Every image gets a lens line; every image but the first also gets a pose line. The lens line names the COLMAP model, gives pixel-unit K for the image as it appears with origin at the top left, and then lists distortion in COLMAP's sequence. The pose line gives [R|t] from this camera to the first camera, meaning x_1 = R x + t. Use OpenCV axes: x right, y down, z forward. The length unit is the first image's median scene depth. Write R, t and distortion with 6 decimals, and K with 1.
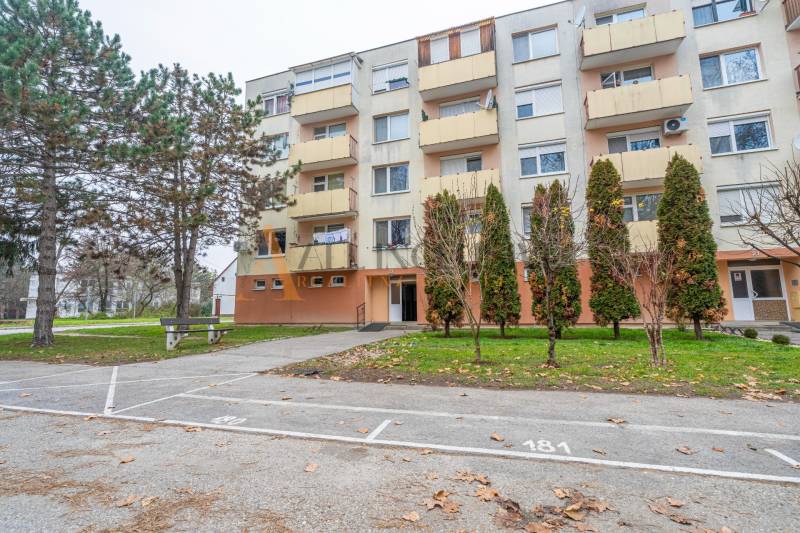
lens RADIAL K [[360.2, 0, 400.0], [0, 360.2, 266.5], [0, 0, 1]] dist [-0.002345, -0.000043]
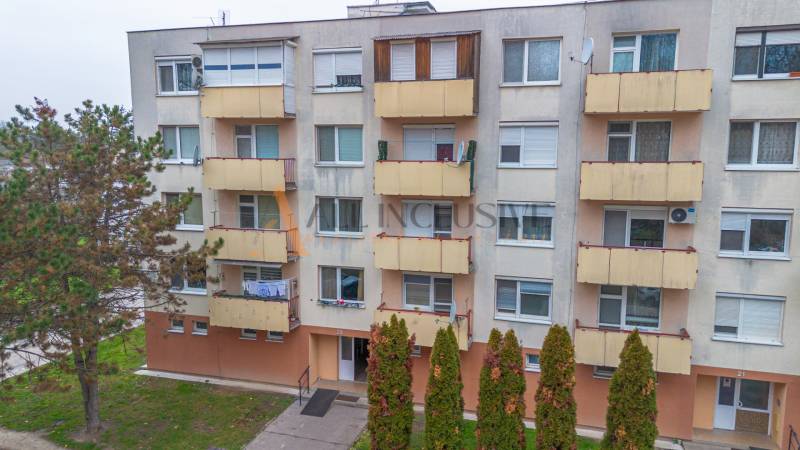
lens RADIAL K [[560.1, 0, 400.0], [0, 560.1, 225.0], [0, 0, 1]] dist [0.093194, -0.094122]
pose [[0.999326, 0.008884, 0.035604, 0.065948], [-0.017761, 0.966129, 0.257447, -0.574832], [-0.032111, -0.257906, 0.965636, -0.196312]]
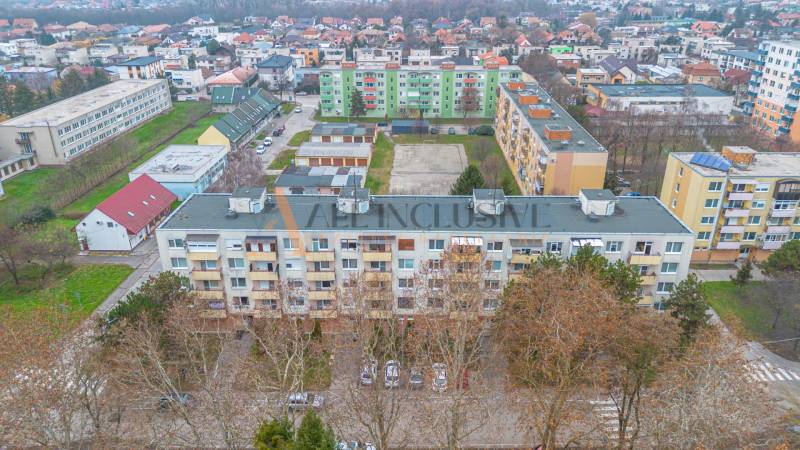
lens RADIAL K [[560.1, 0, 400.0], [0, 560.1, 225.0], [0, 0, 1]] dist [0.093194, -0.094122]
pose [[0.957504, -0.108391, 0.267279, 0.046336], [-0.047529, 0.854730, 0.516893, -2.840400], [-0.284478, -0.507630, 0.813255, -2.456642]]
